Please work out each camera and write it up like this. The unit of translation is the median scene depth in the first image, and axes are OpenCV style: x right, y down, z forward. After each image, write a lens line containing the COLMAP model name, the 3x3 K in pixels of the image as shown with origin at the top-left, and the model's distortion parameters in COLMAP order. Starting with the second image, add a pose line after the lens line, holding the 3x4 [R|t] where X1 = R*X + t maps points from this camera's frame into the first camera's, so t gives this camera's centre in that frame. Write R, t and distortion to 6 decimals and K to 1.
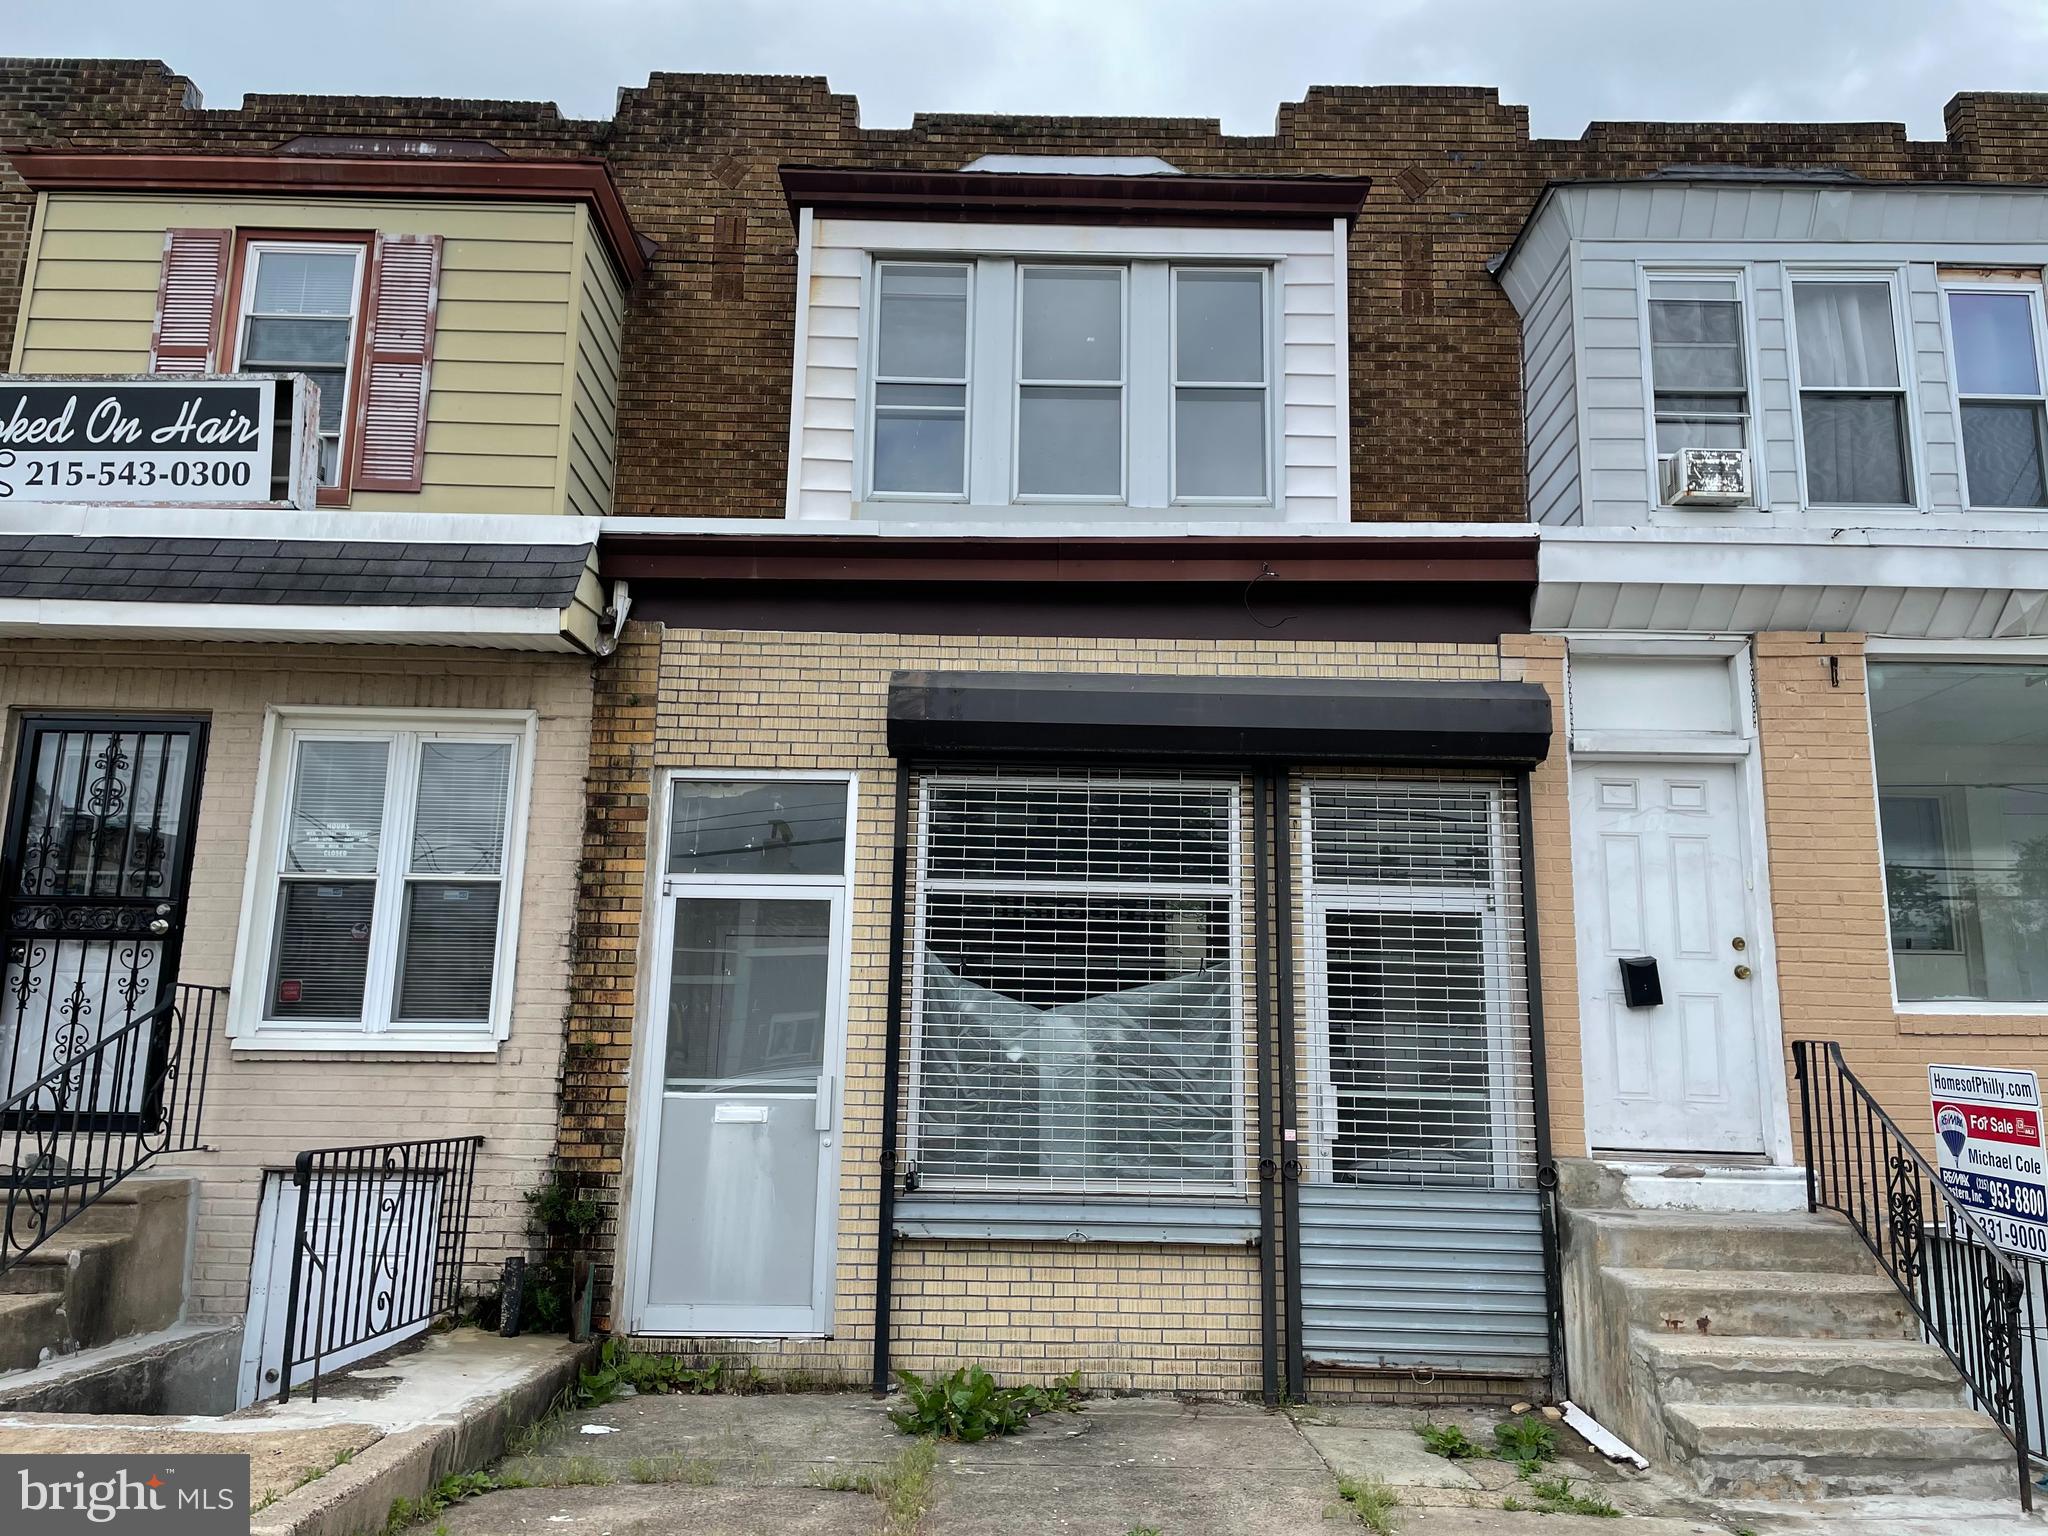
lens RADIAL K [[1550.8, 0, 1008.3], [0, 1550.8, 761.4], [0, 0, 1]] dist [0.077725, -0.093363]
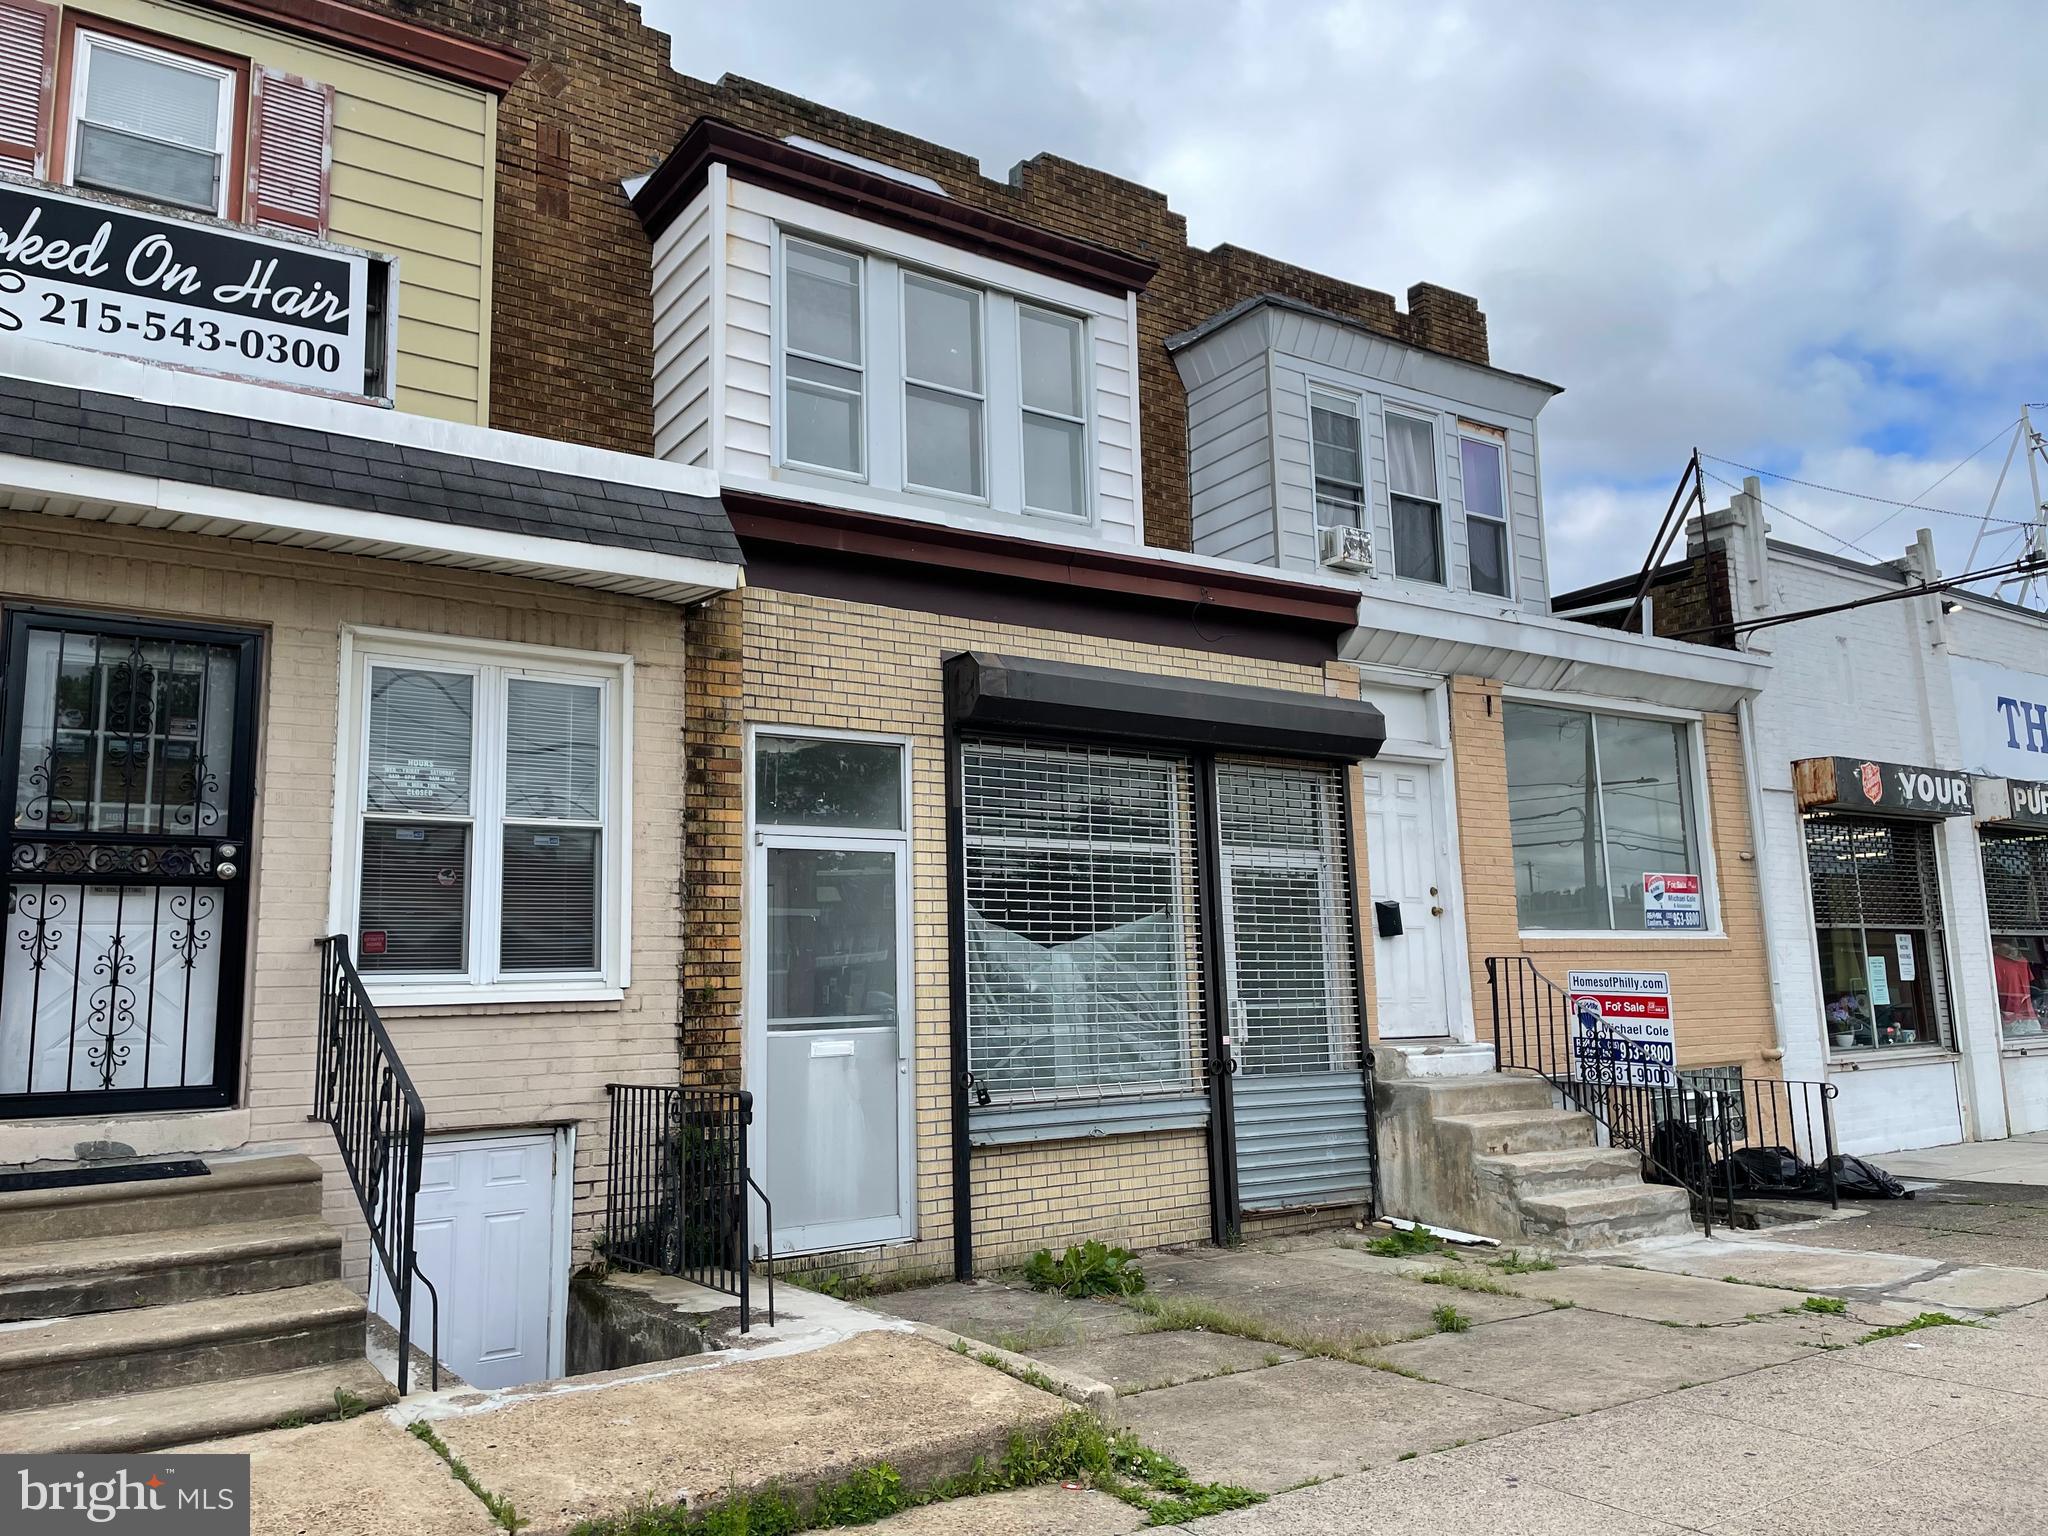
lens RADIAL K [[1550.8, 0, 1018.2], [0, 1550.8, 762.4], [0, 0, 1]] dist [0.077725, -0.093363]
pose [[0.824634, 0.047947, 0.563631, -0.655164], [-0.070182, 0.997375, 0.017837, -0.000165], [-0.561296, -0.054265, 0.825834, 0.045762]]
